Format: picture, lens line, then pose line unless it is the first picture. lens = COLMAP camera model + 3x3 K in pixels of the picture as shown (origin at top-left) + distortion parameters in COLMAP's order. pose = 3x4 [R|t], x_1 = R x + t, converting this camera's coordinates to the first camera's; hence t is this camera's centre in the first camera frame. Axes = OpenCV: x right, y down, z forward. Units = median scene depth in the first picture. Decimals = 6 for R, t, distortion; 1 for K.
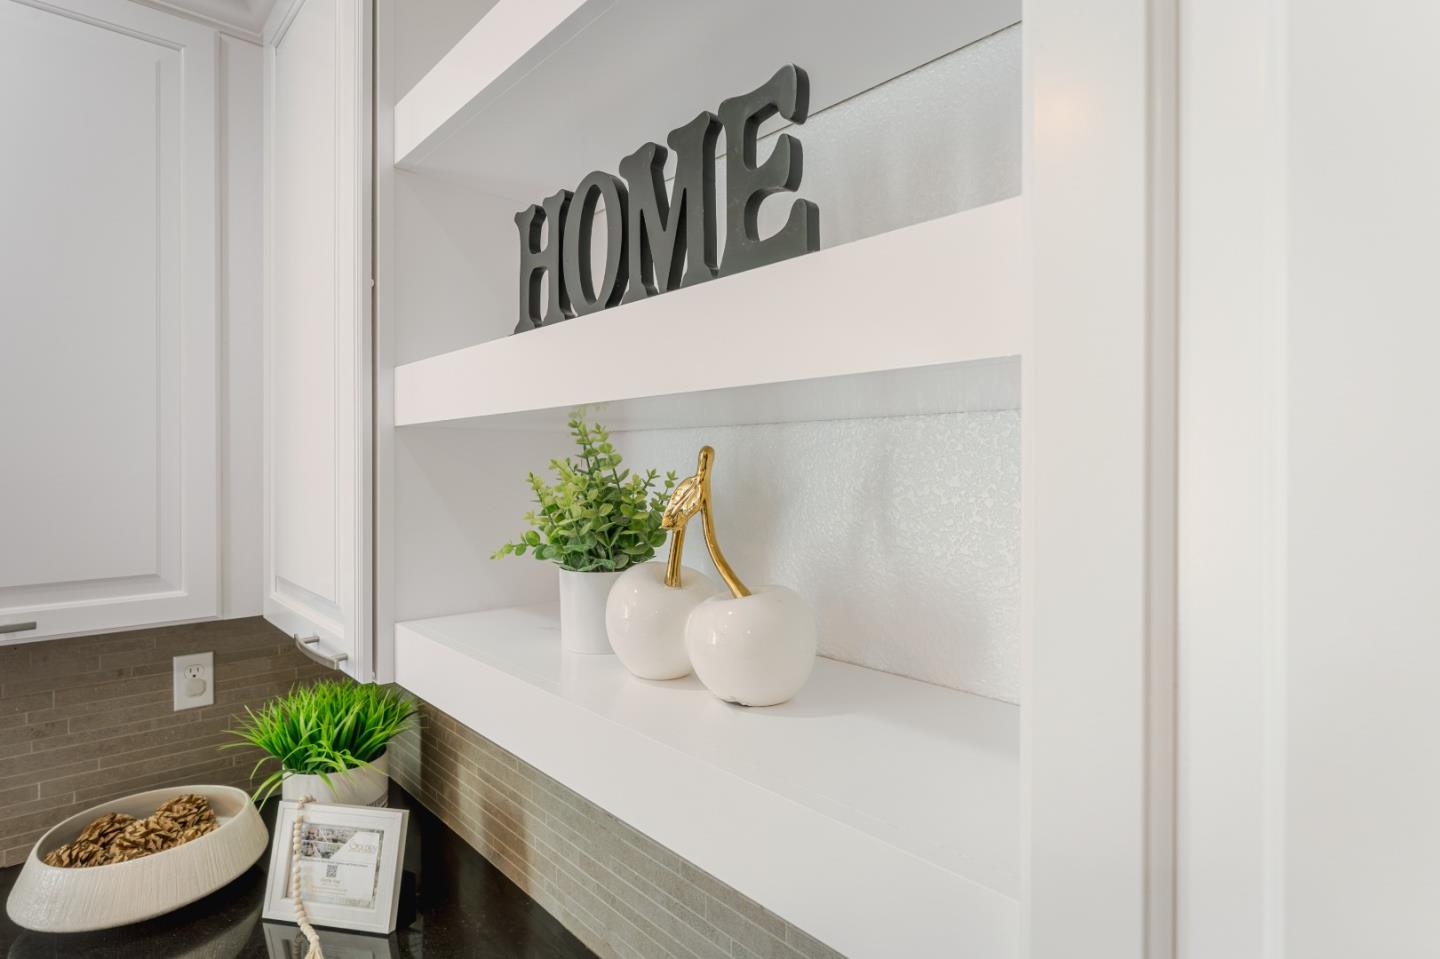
lens RADIAL K [[732.9, 0, 723.6], [0, 732.9, 473.9], [0, 0, 1]] dist [-0.000248, -0.000369]
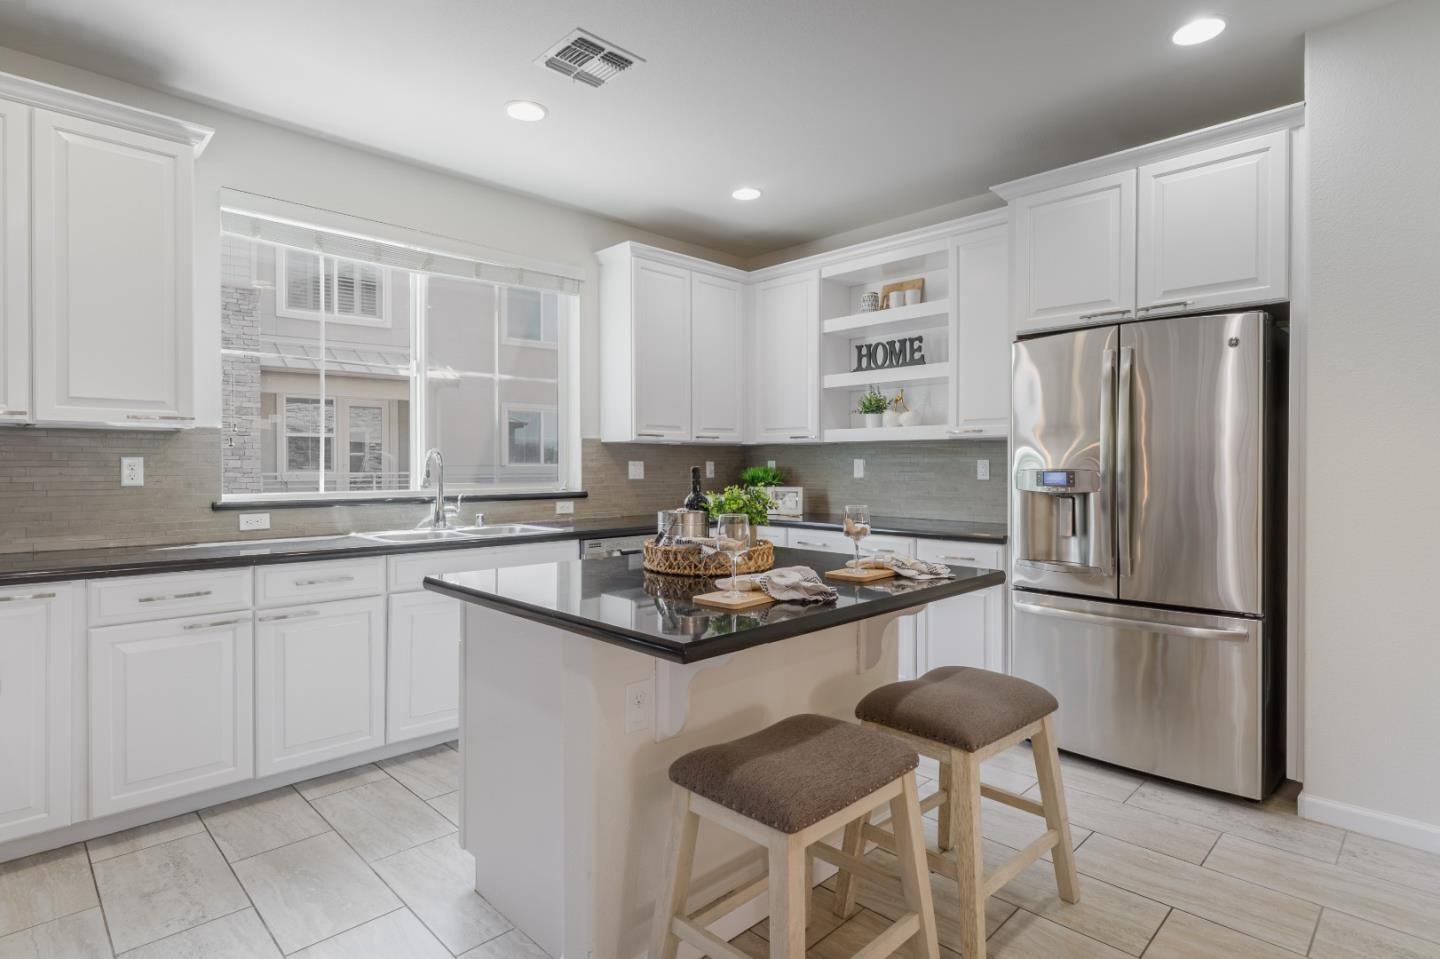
lens RADIAL K [[732.9, 0, 715.8], [0, 732.9, 479.4], [0, 0, 1]] dist [-0.000248, -0.000369]
pose [[0.999966, 0.008107, 0.001621, -1.511361], [-0.008117, 0.999949, 0.005973, 0.658759], [-0.001572, -0.005986, 0.999981, -4.903589]]
